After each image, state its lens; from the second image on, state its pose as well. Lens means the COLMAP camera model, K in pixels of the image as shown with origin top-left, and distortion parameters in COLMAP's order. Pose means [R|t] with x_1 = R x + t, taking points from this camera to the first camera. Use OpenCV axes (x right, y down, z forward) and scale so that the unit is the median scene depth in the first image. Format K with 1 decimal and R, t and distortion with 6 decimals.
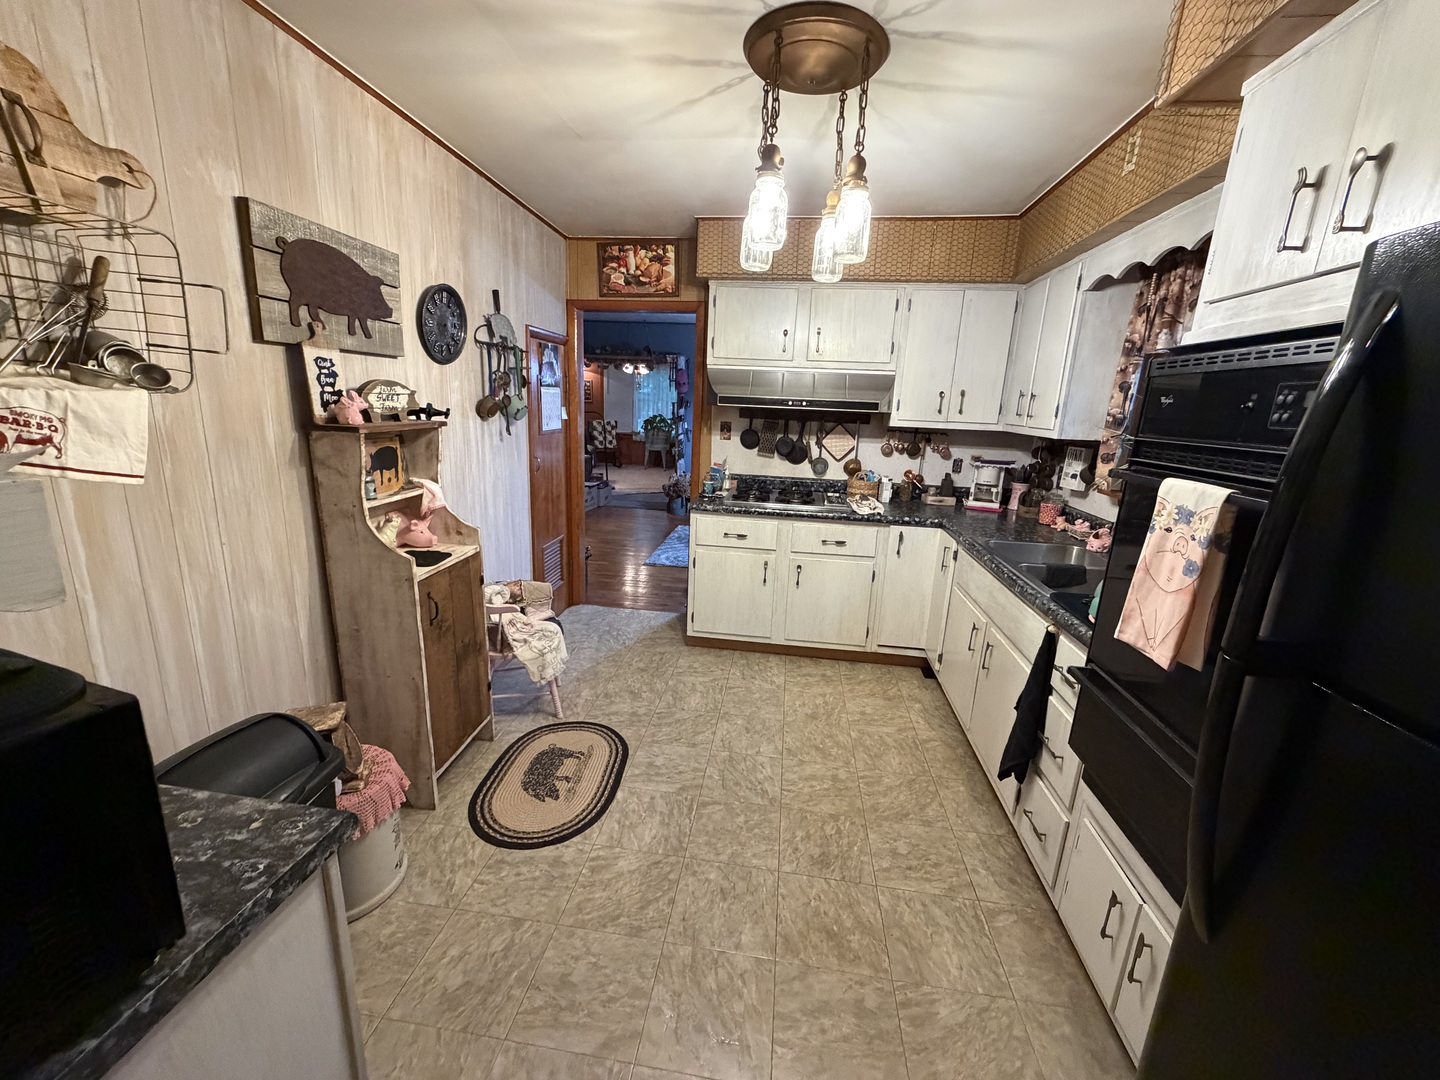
lens RADIAL K [[575.9, 0, 711.4], [0, 575.9, 540.3], [0, 0, 1]] dist [0.000563, -0.000329]
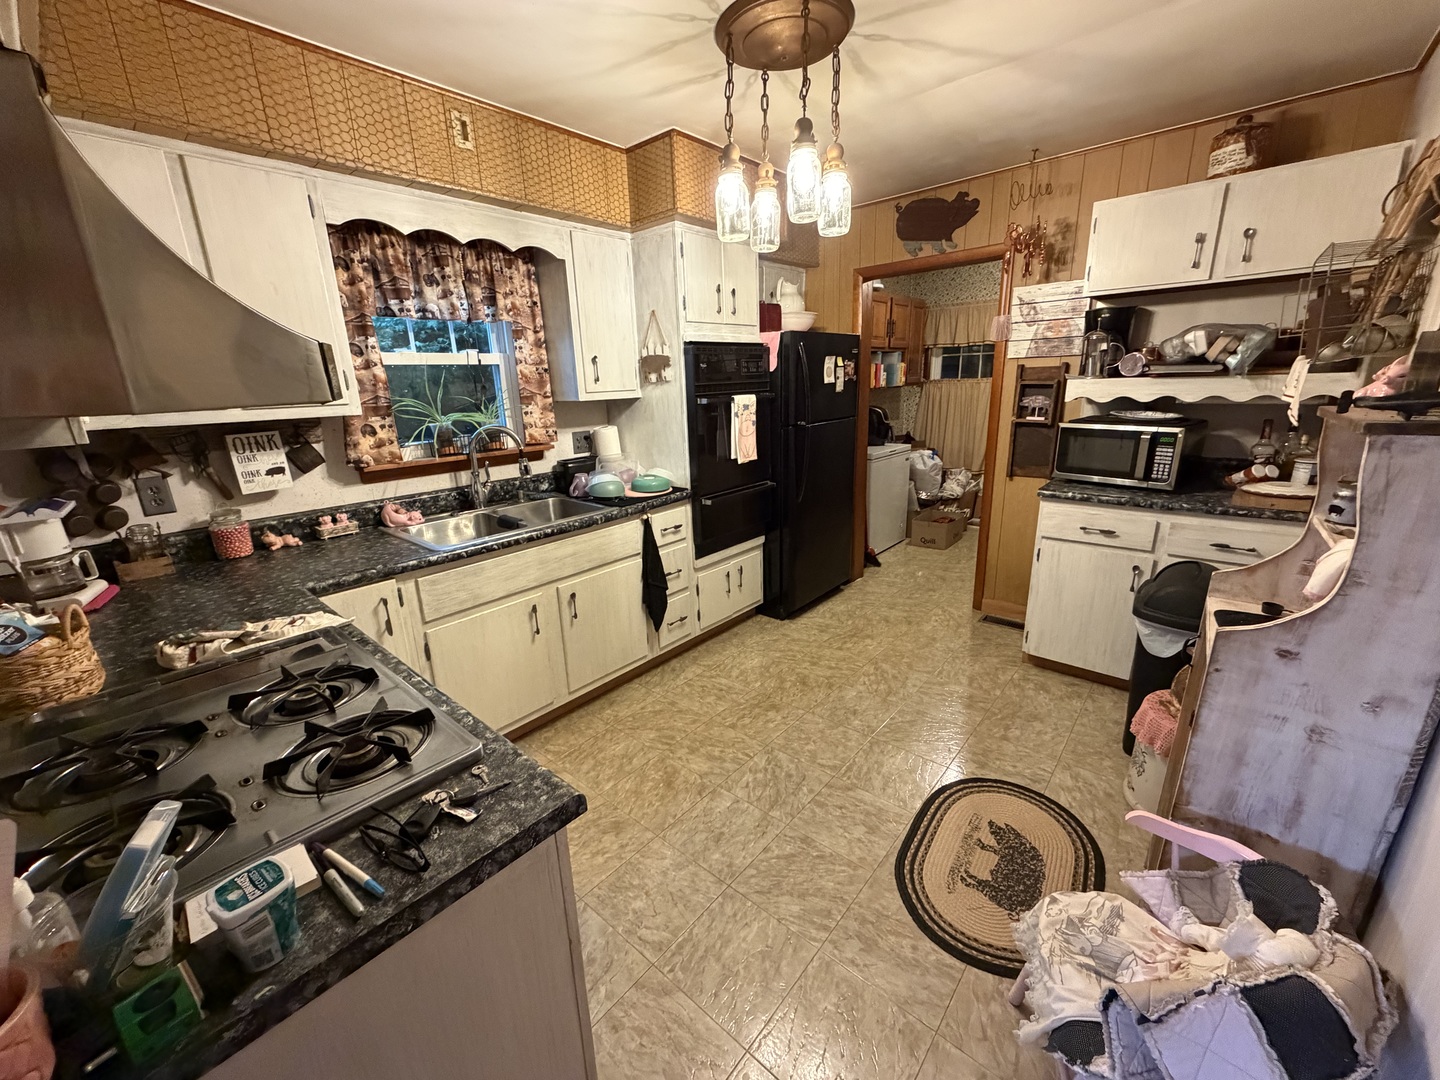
lens RADIAL K [[575.9, 0, 717.2], [0, 575.9, 543.0], [0, 0, 1]] dist [0.000563, -0.000329]
pose [[-0.841793, -0.162352, 0.514807, -0.256282], [0.124688, 0.869425, 0.478072, -0.345894], [-0.525203, 0.466628, -0.711633, 1.411888]]
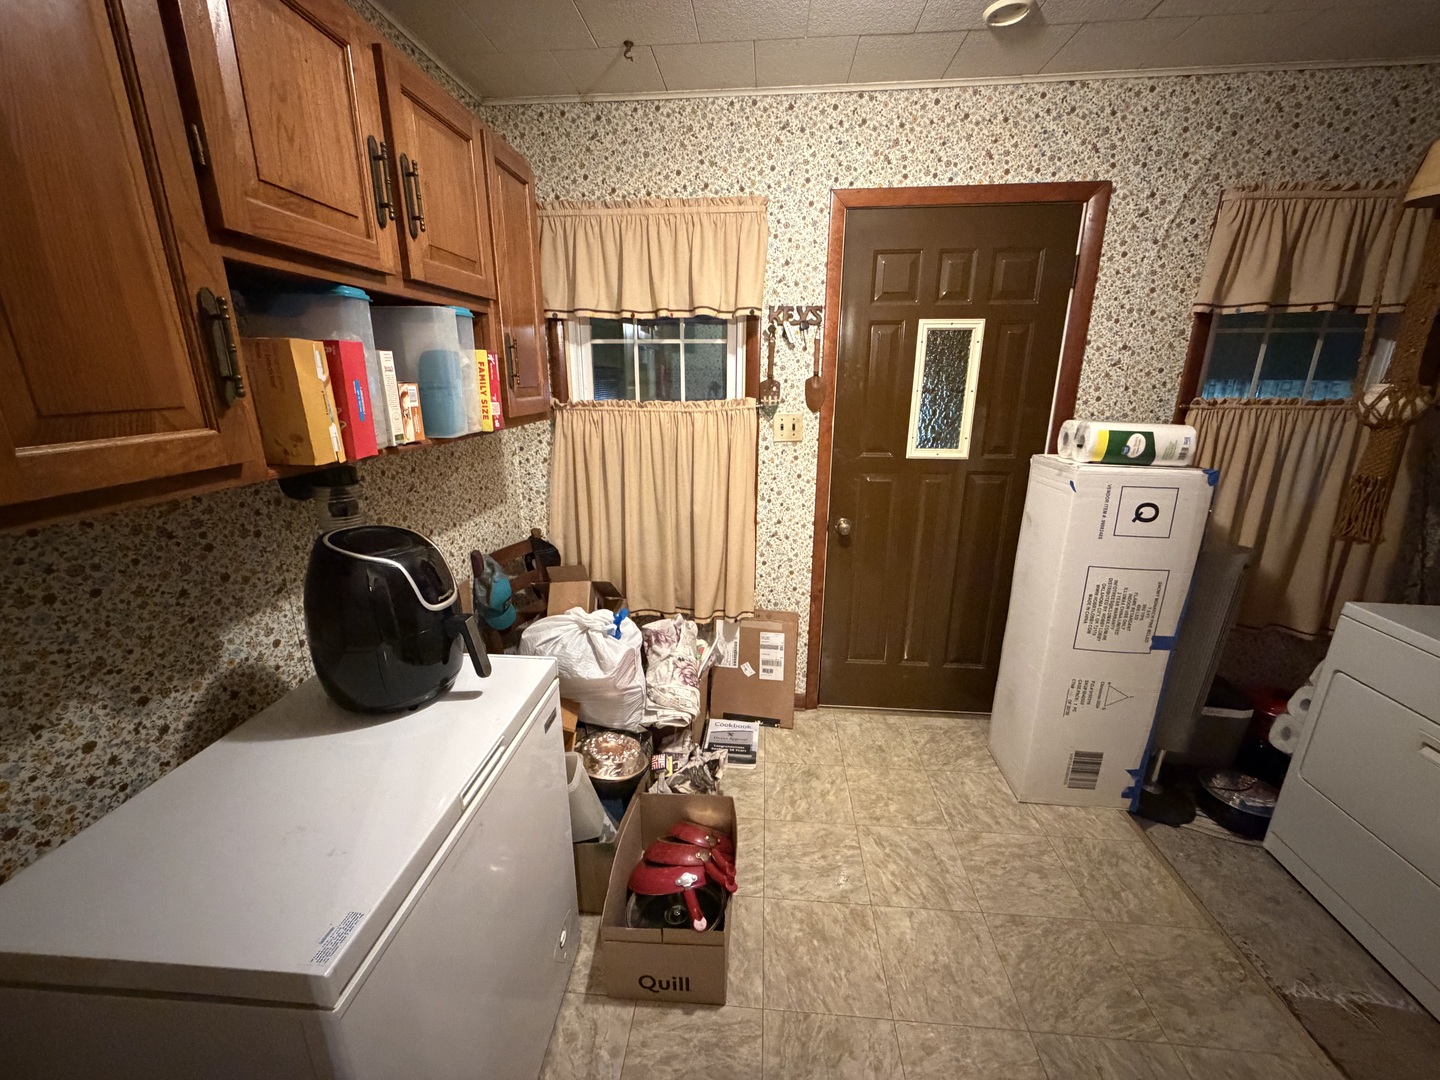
lens RADIAL K [[575.9, 0, 722.2], [0, 575.9, 538.3], [0, 0, 1]] dist [0.000563, -0.000329]
pose [[-0.997314, -0.023703, -0.069302, 0.017406], [-0.054861, 0.868635, 0.492406, -0.090754], [0.048527, 0.494885, -0.867602, 0.381044]]
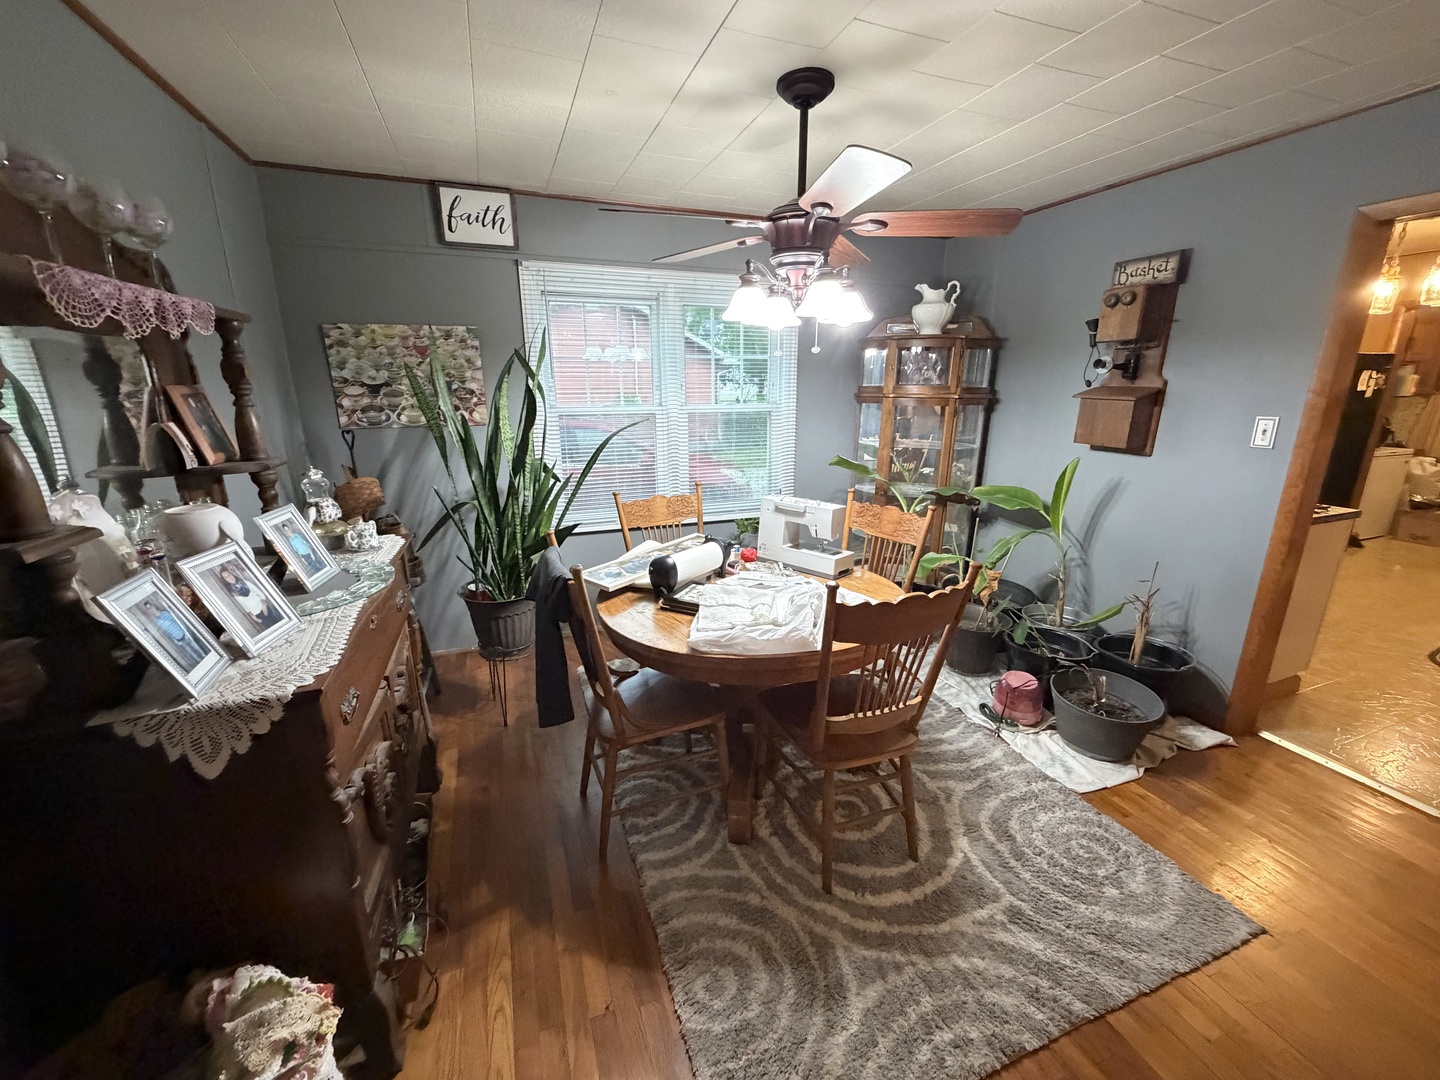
lens RADIAL K [[575.9, 0, 722.4], [0, 575.9, 541.7], [0, 0, 1]] dist [0.000563, -0.000329]
pose [[-0.492029, -0.272185, 0.826936, -0.320281], [0.186517, 0.894855, 0.405519, -0.564012], [-0.850364, 0.353765, -0.389528, 2.274281]]
